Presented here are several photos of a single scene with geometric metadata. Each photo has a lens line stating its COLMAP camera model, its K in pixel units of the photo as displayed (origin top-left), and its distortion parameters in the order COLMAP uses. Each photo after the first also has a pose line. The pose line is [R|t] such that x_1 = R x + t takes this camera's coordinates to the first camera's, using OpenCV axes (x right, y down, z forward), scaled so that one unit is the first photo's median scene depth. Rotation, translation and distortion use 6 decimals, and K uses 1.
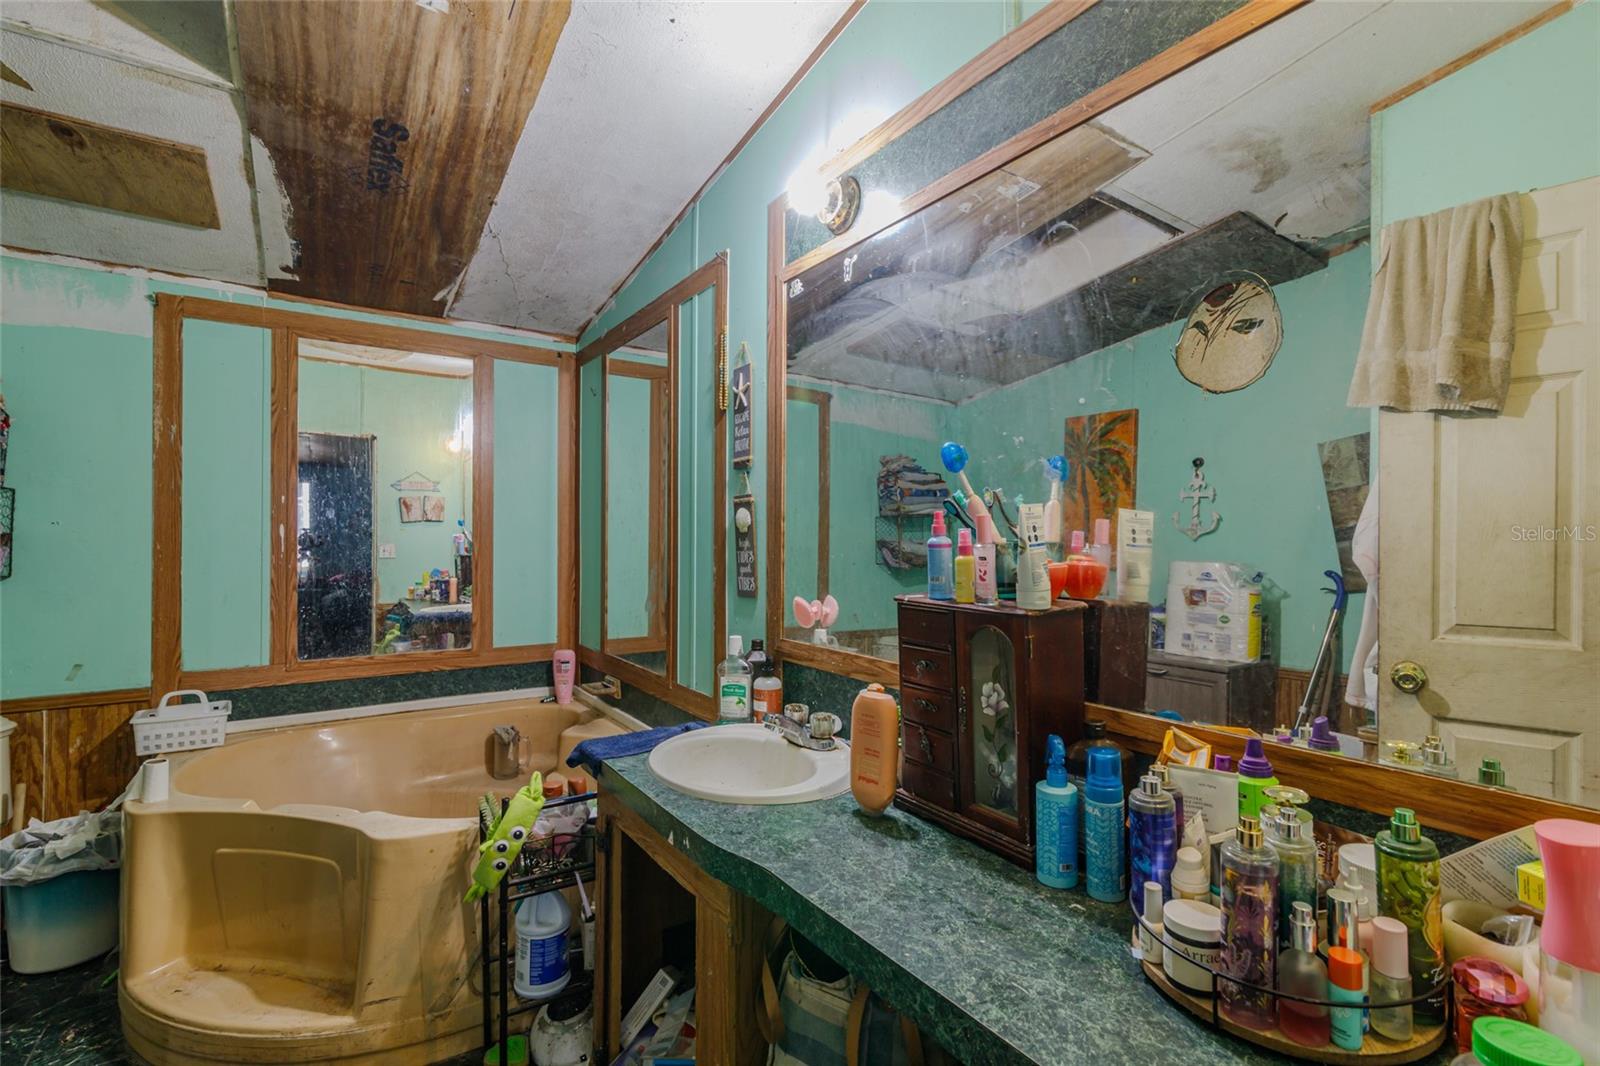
lens RADIAL K [[724.9, 0, 798.5], [0, 724.9, 539.5], [0, 0, 1]] dist [-0.000125, -0.000036]
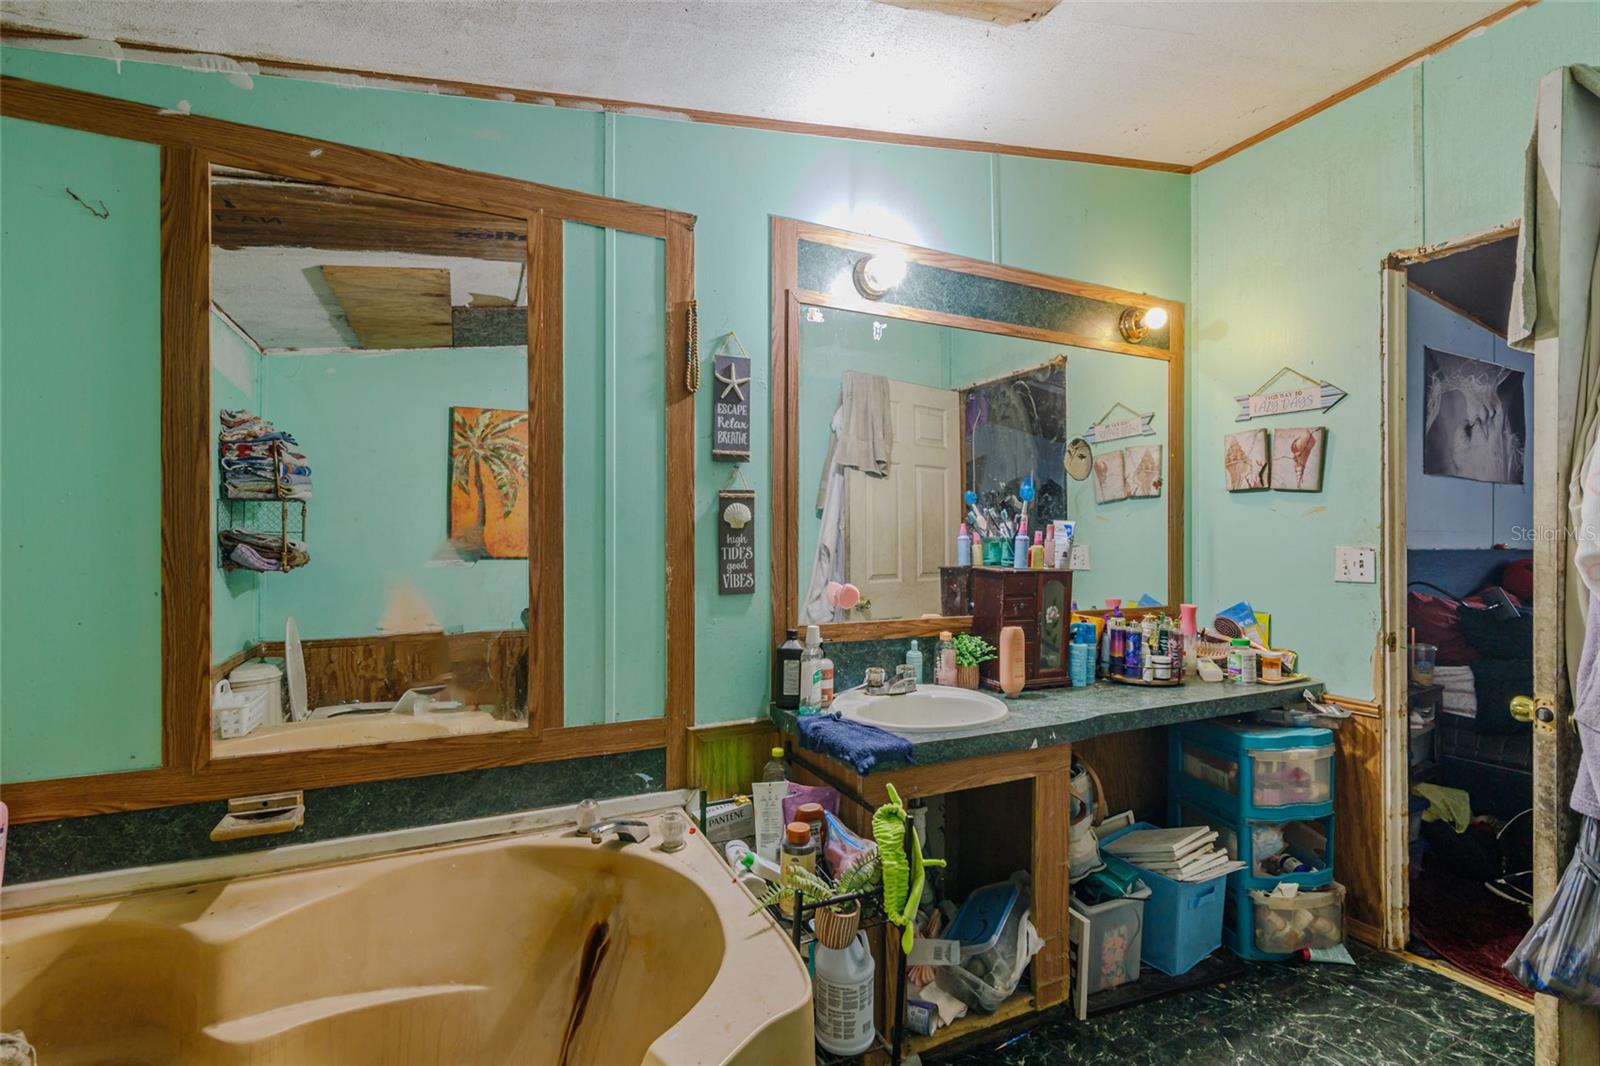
lens RADIAL K [[748.7, 0, 800.3], [0, 748.7, 533.2], [0, 0, 1]] dist [0.001766, 0.000086]
pose [[0.134669, -0.000782, 0.990890, -1.318470], [-0.007390, 0.999971, 0.001793, -0.006707], [-0.990863, -0.007565, 0.134659, 0.967667]]
